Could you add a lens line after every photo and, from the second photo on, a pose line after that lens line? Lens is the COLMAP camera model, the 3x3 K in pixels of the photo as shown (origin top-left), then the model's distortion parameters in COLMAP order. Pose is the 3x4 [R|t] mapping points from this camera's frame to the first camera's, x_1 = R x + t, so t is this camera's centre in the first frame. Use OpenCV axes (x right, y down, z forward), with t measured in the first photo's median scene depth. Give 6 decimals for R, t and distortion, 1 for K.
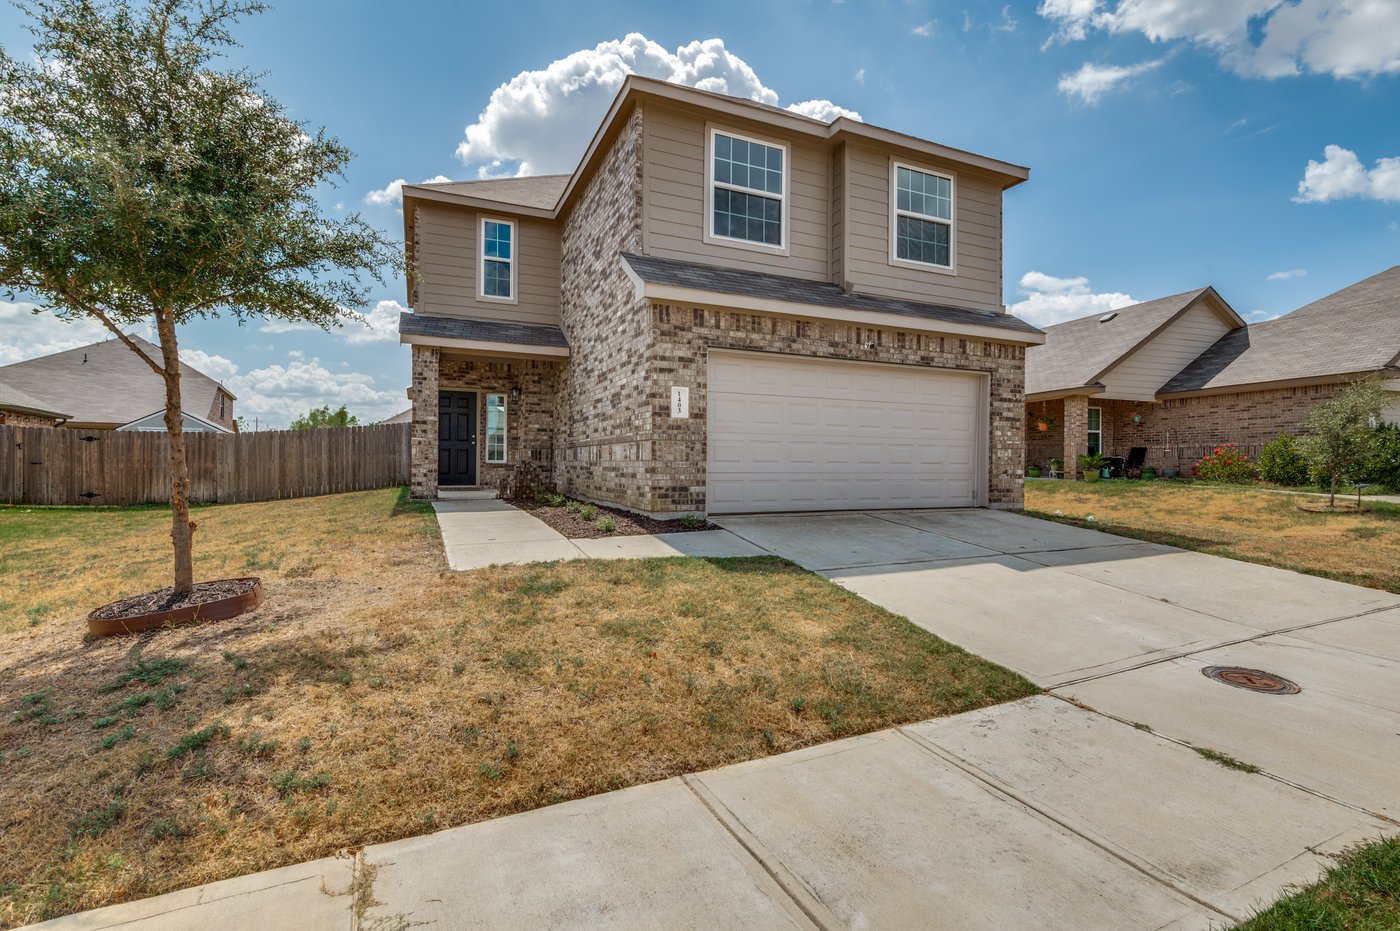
lens RADIAL K [[640.4, 0, 693.1], [0, 640.4, 468.3], [0, 0, 1]] dist [-0.019660, -0.000567]
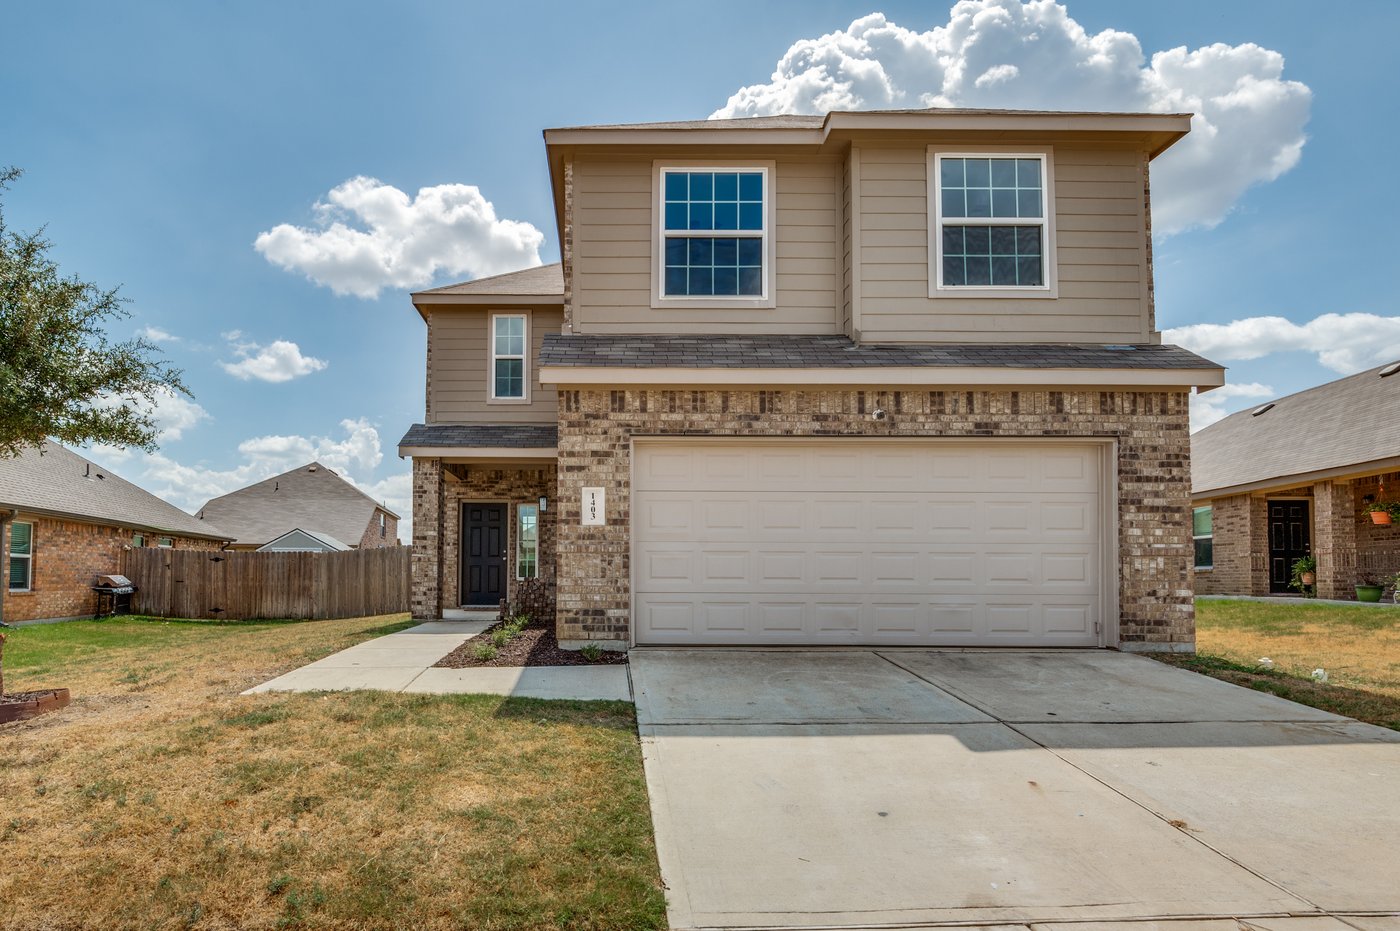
lens RADIAL K [[765.8, 0, 701.2], [0, 765.8, 553.4], [0, 0, 1]] dist [-0.018099, -0.001238]
pose [[0.911439, -0.016812, -0.411092, 0.419626], [-0.000891, 0.999082, -0.042834, -0.000828], [0.411435, 0.039407, 0.910587, 0.140314]]
